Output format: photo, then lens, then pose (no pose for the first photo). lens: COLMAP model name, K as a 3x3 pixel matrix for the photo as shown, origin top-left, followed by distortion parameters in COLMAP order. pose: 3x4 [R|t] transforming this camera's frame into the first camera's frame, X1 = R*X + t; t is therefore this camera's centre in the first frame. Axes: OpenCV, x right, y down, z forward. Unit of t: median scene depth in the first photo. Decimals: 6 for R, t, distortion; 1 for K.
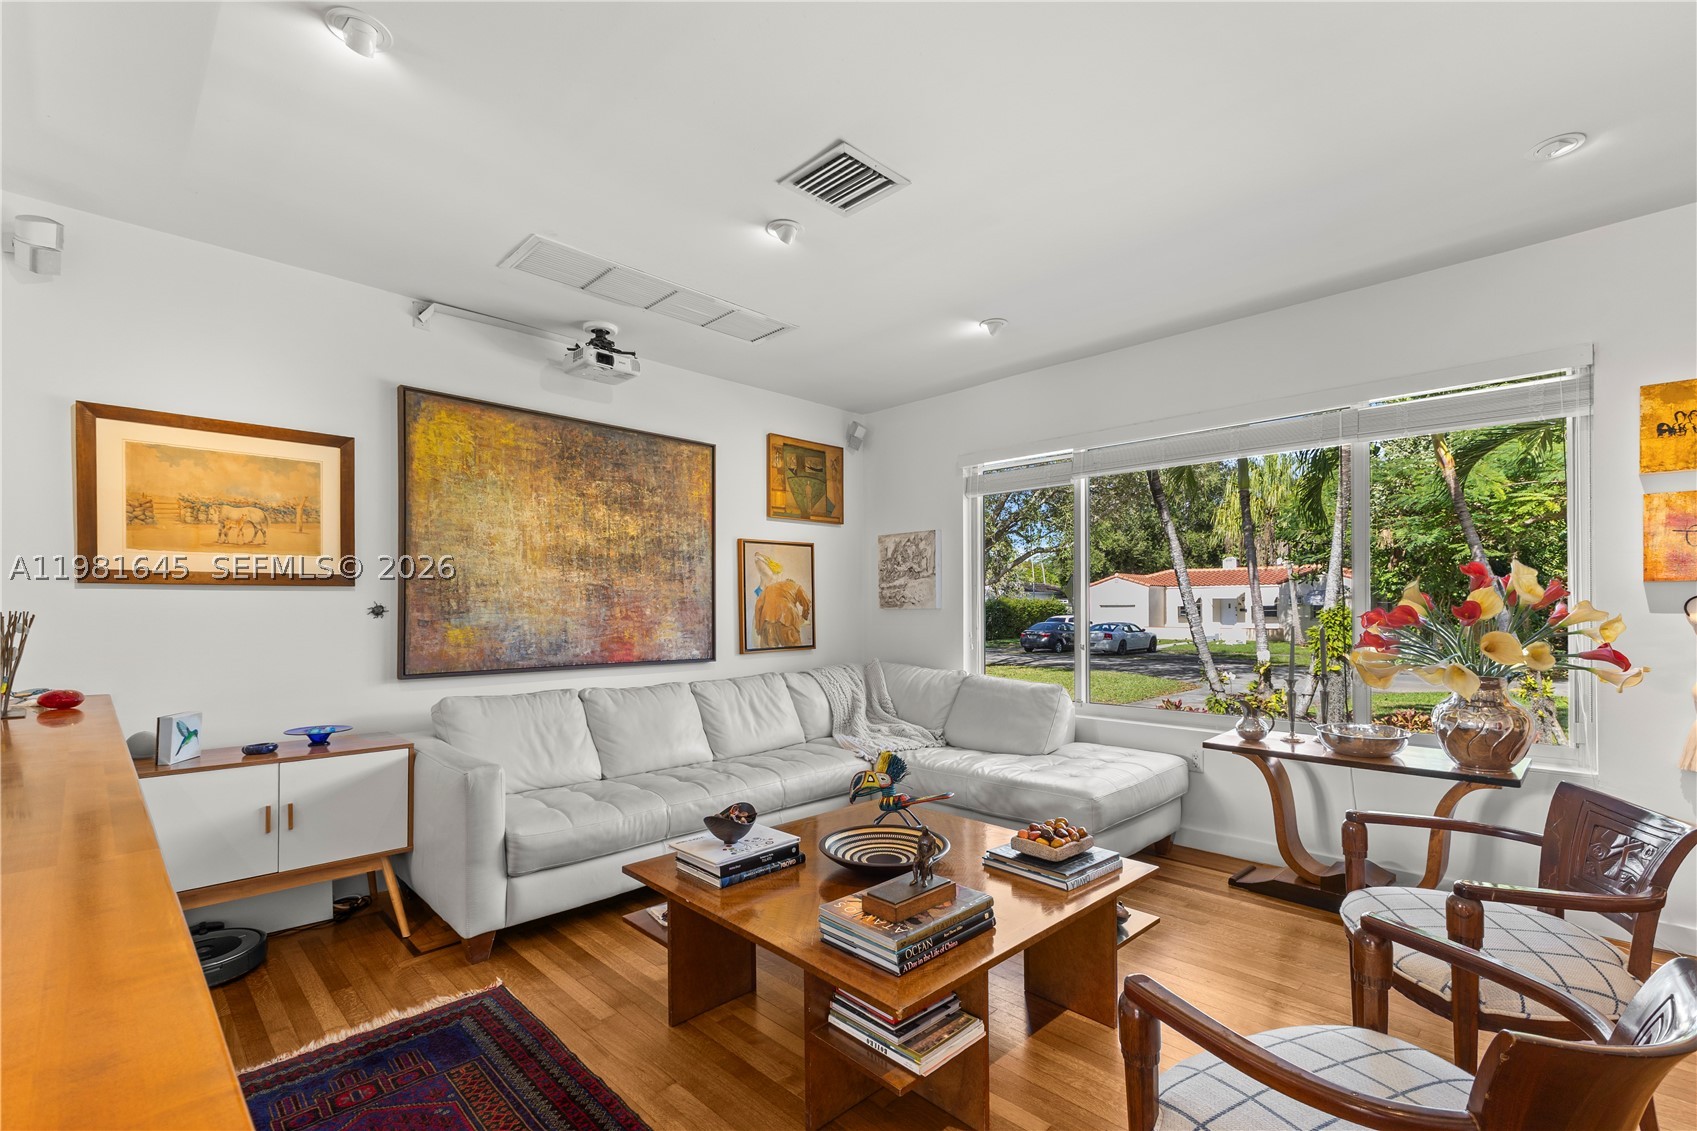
lens RADIAL K [[755.9, 0, 841.6], [0, 755.9, 593.7], [0, 0, 1]] dist [0.012933, -0.001825]
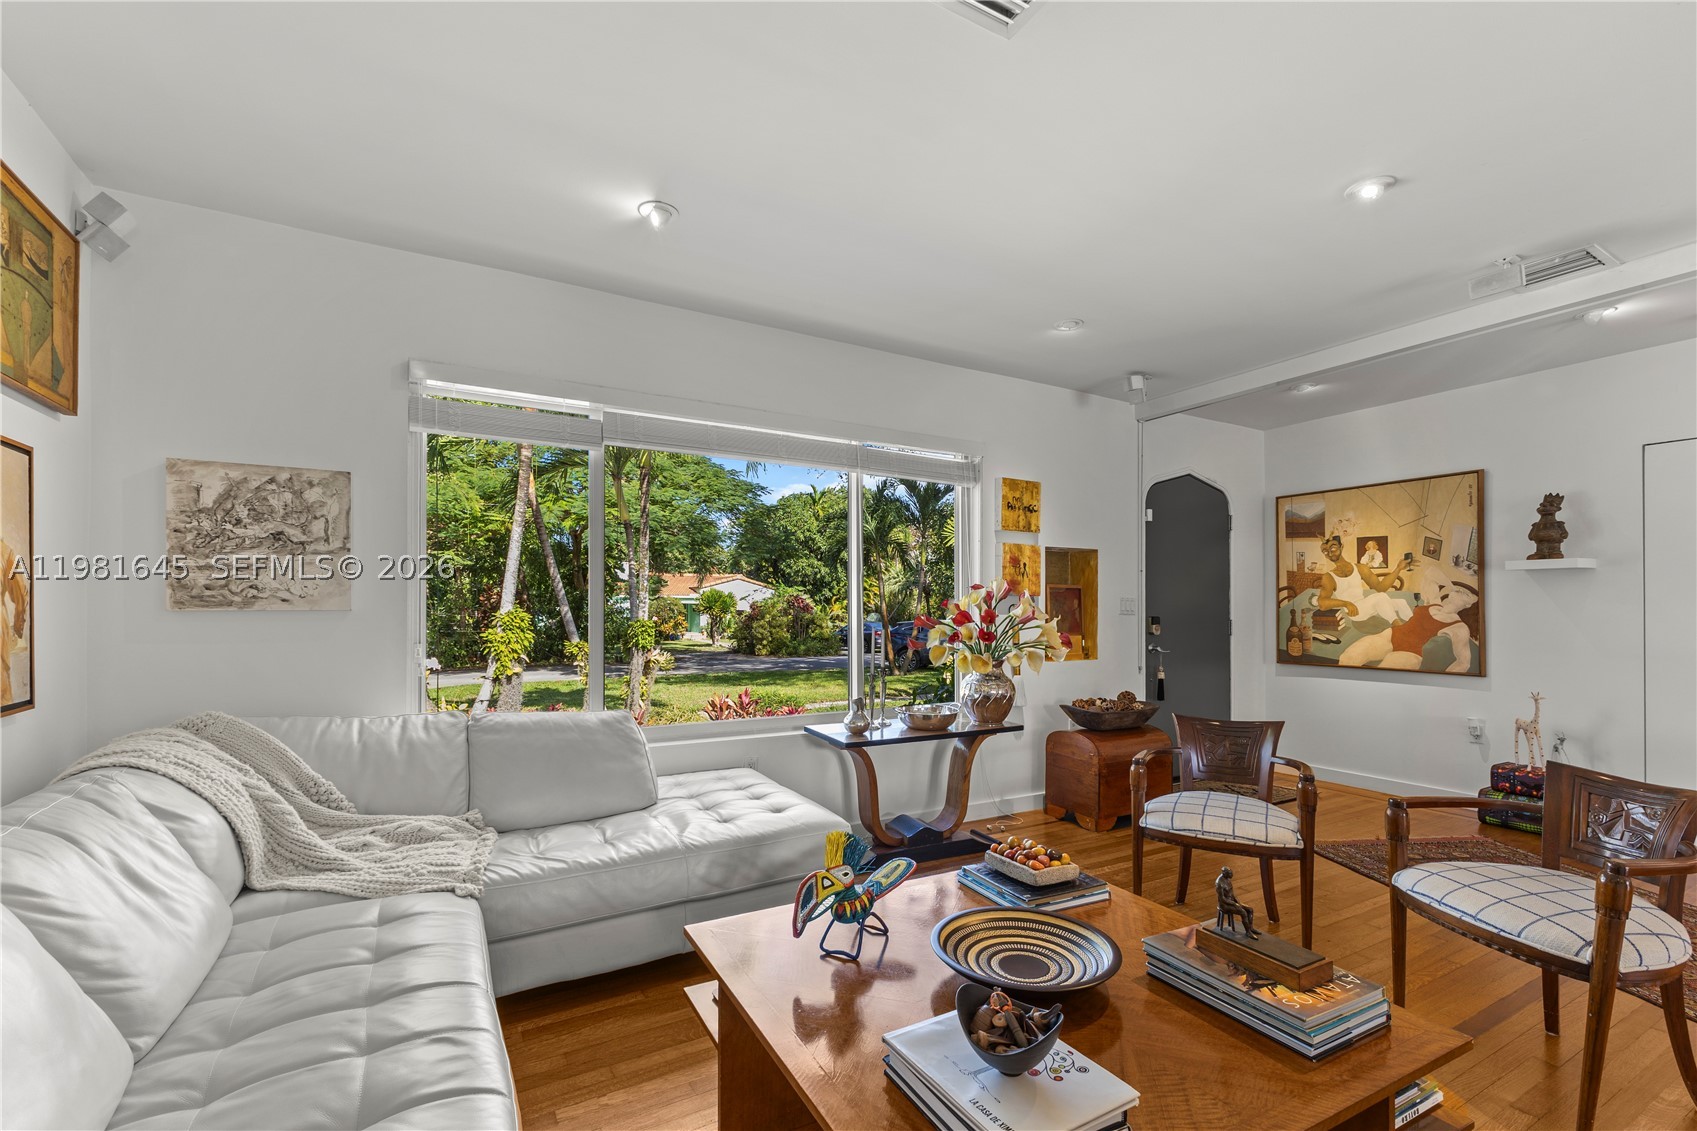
lens RADIAL K [[755.9, 0, 868.3], [0, 755.9, 599.4], [0, 0, 1]] dist [0.012933, -0.001825]
pose [[0.247793, 0.016325, 0.968675, -0.431183], [-0.021616, 0.999702, -0.011319, 0.012435], [-0.968572, -0.018135, 0.248072, 0.621937]]
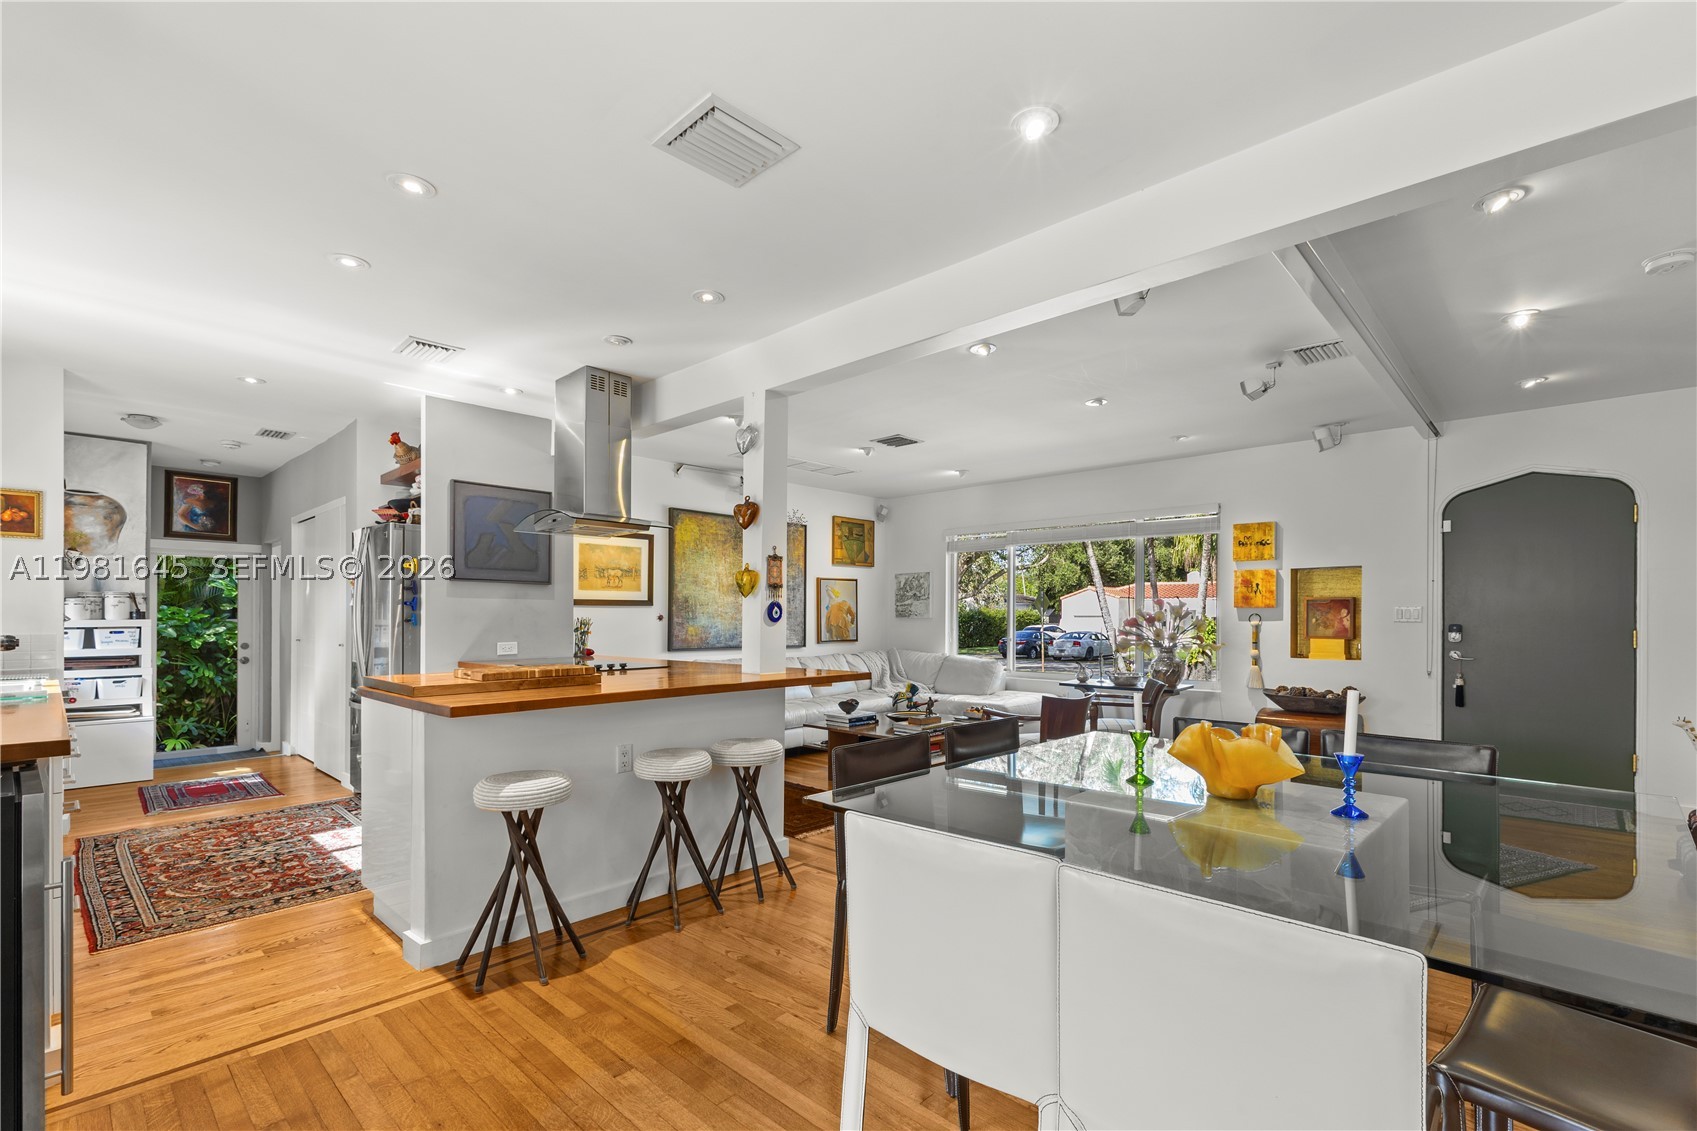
lens RADIAL K [[755.9, 0, 846.1], [0, 755.9, 622.2], [0, 0, 1]] dist [0.012933, -0.001825]
pose [[0.999648, 0.004422, 0.026155, -0.142292], [-0.005083, 0.999668, 0.025255, -0.017151], [-0.026034, -0.025379, 0.999339, -0.922447]]
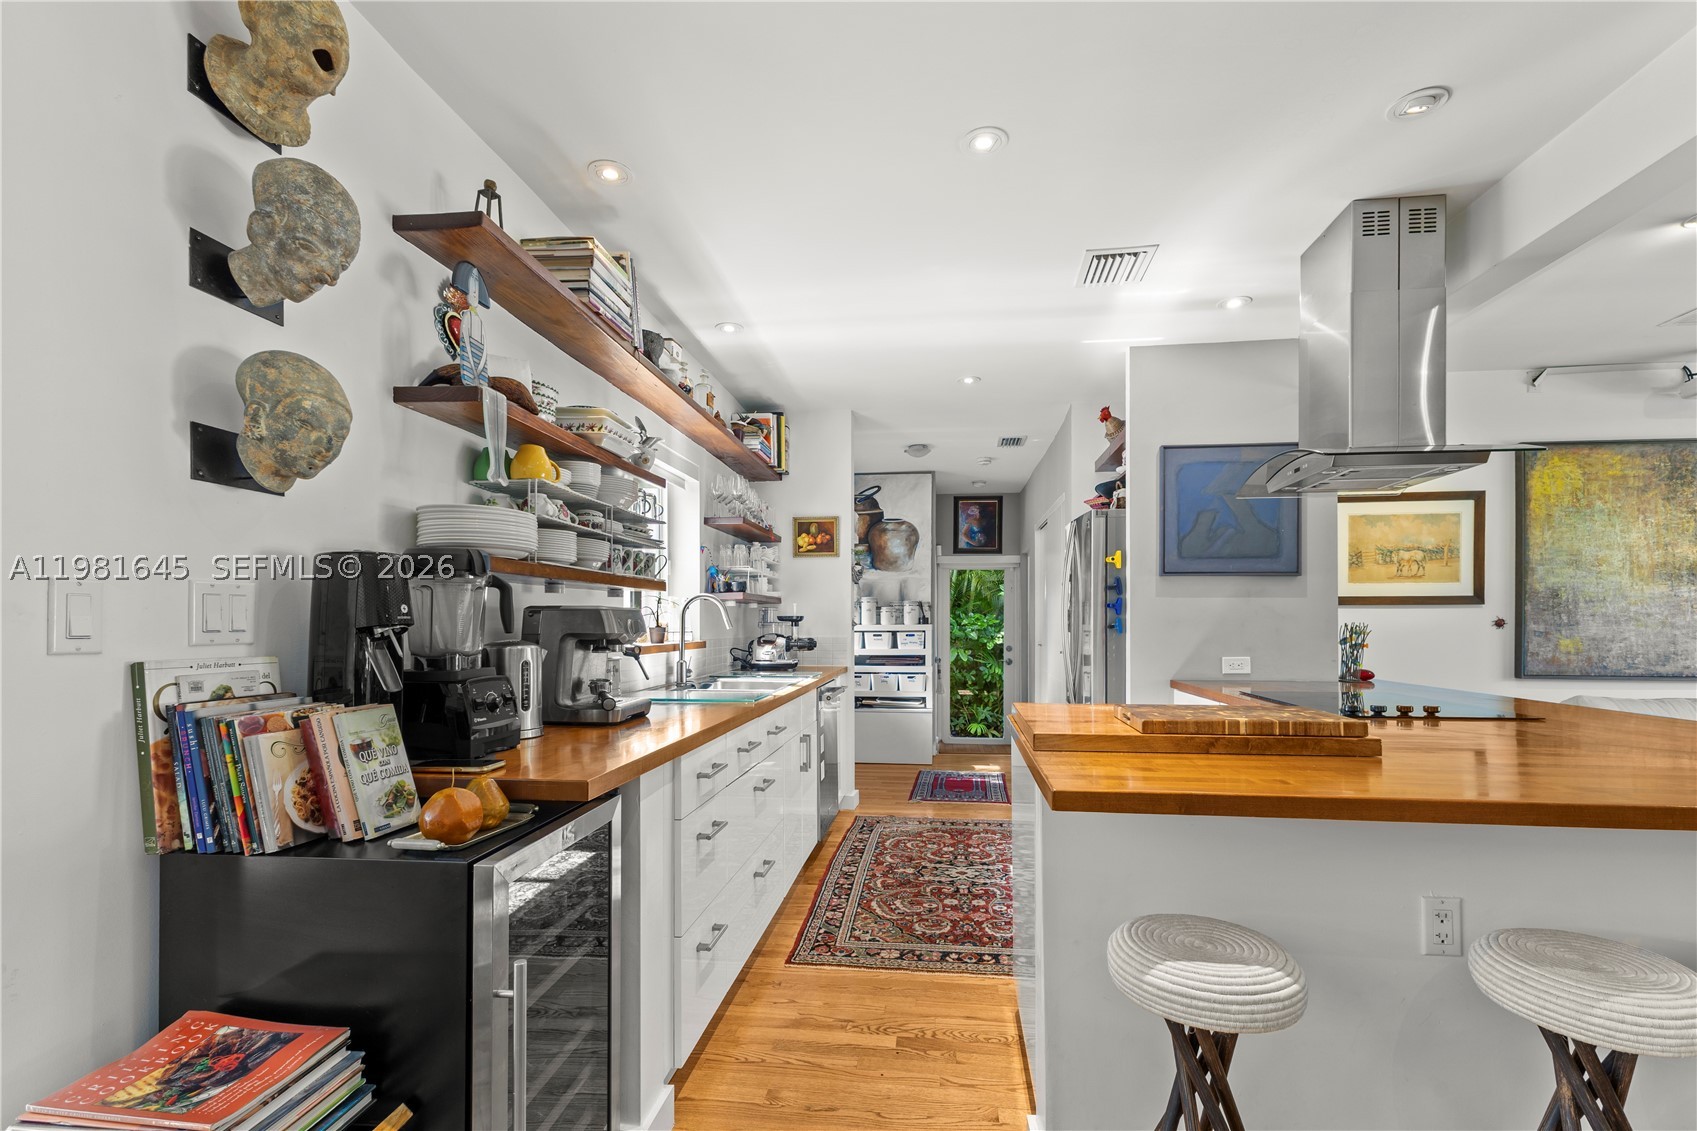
lens RADIAL K [[755.9, 0, 853.5], [0, 755.9, 612.2], [0, 0, 1]] dist [0.012933, -0.001825]
pose [[0.620014, -0.006003, -0.784568, -0.244087], [0.012358, 0.999921, 0.002116, -0.010498], [0.784493, -0.011008, 0.620040, -0.560716]]
